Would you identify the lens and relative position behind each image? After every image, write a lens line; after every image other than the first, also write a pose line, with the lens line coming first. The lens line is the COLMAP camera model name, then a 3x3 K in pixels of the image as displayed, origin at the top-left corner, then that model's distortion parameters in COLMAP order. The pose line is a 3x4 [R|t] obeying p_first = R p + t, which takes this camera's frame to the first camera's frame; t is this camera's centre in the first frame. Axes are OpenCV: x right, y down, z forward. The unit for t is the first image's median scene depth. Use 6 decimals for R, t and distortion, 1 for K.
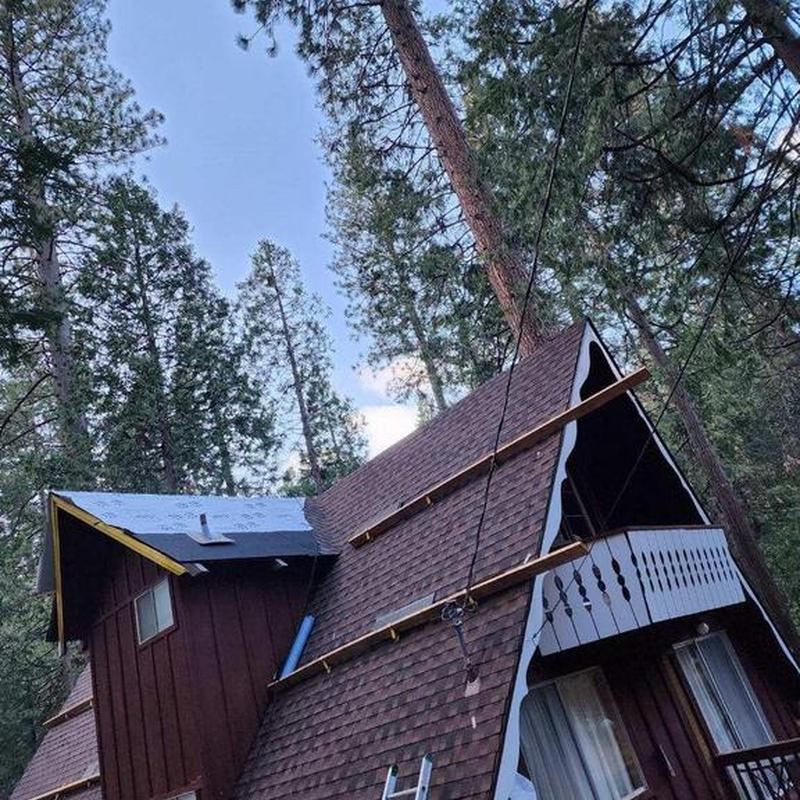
lens RADIAL K [[683.5, 0, 400.0], [0, 683.5, 400.0], [0, 0, 1]] dist [0.014899, 0.000284]
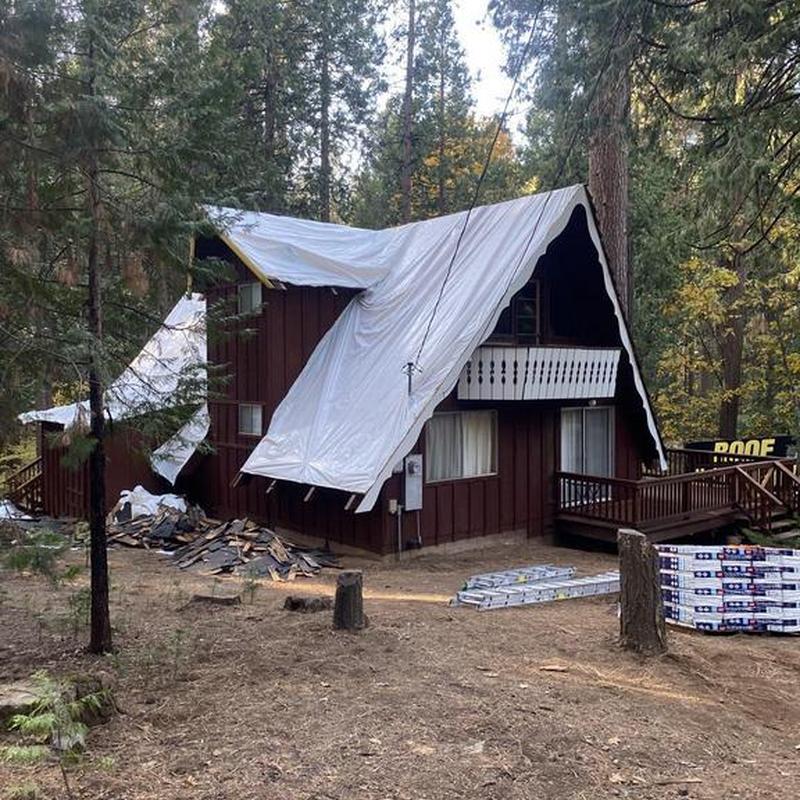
lens RADIAL K [[683.5, 0, 400.0], [0, 683.5, 400.0], [0, 0, 1]] dist [0.014899, 0.000284]
pose [[0.959903, 0.277610, -0.038973, 0.105243], [-0.228292, 0.854804, 0.466039, -0.332089], [0.162692, -0.438455, 0.883905, -0.477847]]
